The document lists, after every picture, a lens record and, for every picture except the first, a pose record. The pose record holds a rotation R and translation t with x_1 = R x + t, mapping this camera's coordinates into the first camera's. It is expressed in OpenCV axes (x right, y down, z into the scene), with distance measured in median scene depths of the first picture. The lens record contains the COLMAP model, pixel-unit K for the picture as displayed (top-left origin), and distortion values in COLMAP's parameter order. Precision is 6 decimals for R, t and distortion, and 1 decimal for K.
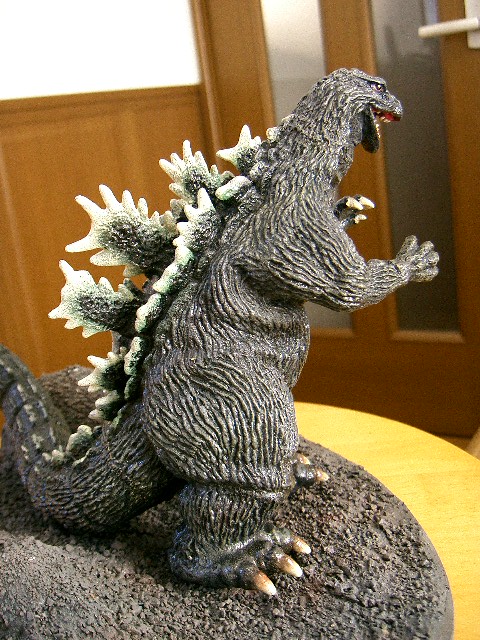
lens RADIAL K [[738.5, 0, 239.0], [0, 738.5, 319.1], [0, 0, 1]] dist [-0.137638, 0.000000]
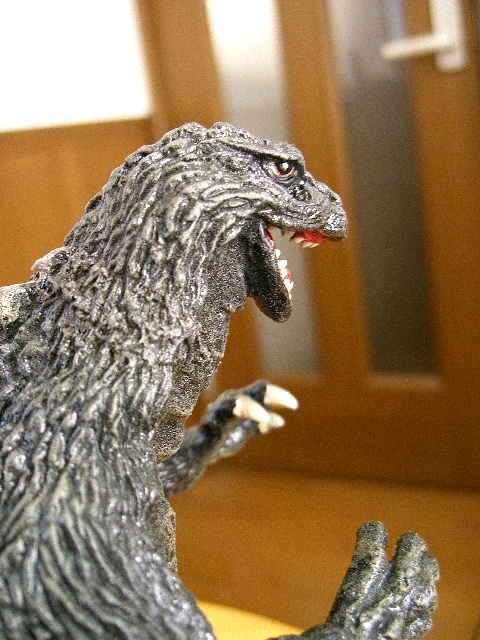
lens RADIAL K [[738.5, 0, 242.0], [0, 738.5, 321.8], [0, 0, 1]] dist [-0.137638, 0.000000]
pose [[0.998669, -0.026409, 0.044298, 0.154698], [0.027771, 0.999151, -0.030426, -0.231685], [-0.043456, 0.031615, 0.998555, 0.622272]]
